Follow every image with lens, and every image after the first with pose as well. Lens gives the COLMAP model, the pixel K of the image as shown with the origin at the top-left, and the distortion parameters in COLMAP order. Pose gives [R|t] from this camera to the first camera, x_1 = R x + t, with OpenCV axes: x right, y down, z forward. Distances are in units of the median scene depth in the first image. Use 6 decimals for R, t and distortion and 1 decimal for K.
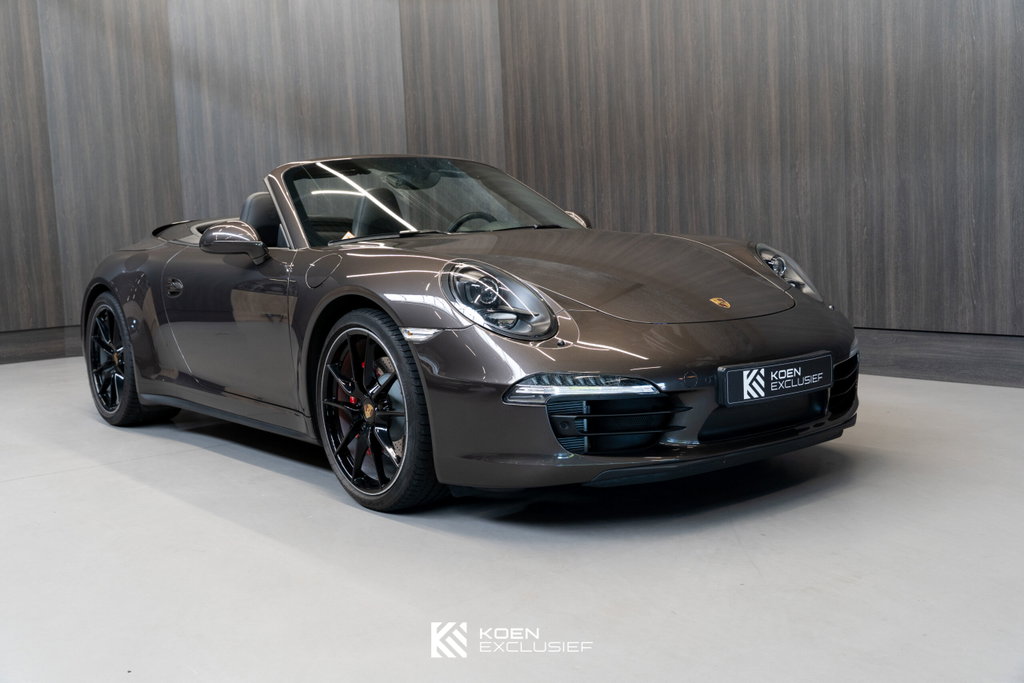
lens RADIAL K [[1054.5, 0, 518.3], [0, 1054.5, 342.2], [0, 0, 1]] dist [-0.010616, 0.000000]
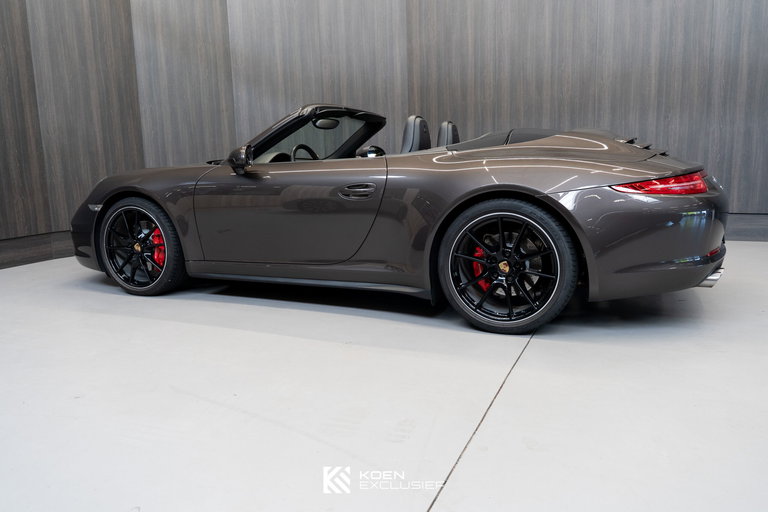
lens RADIAL K [[581.9, 0, 388.2], [0, 581.9, 253.4], [0, 0, 1]] dist [0.007594, -0.024837]
pose [[0.889193, -0.057840, 0.453862, -0.484034], [0.037496, 0.997853, 0.053704, -0.015383], [-0.455994, -0.030735, 0.889452, 0.324397]]
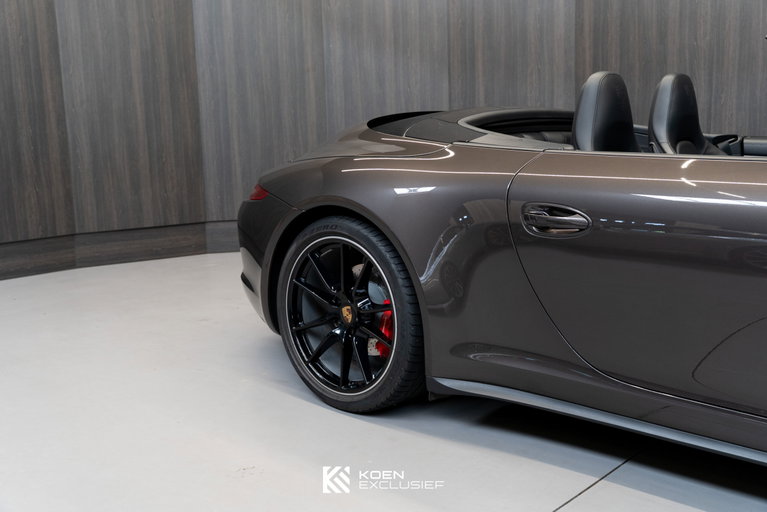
lens RADIAL K [[789.8, 0, 391.2], [0, 789.8, 260.6], [0, 0, 1]] dist [-0.010616, 0.000000]
pose [[0.991075, -0.008200, 0.133052, -0.311575], [0.001309, 0.998657, 0.051799, -0.033057], [-0.133298, -0.051163, 0.989754, 0.365172]]
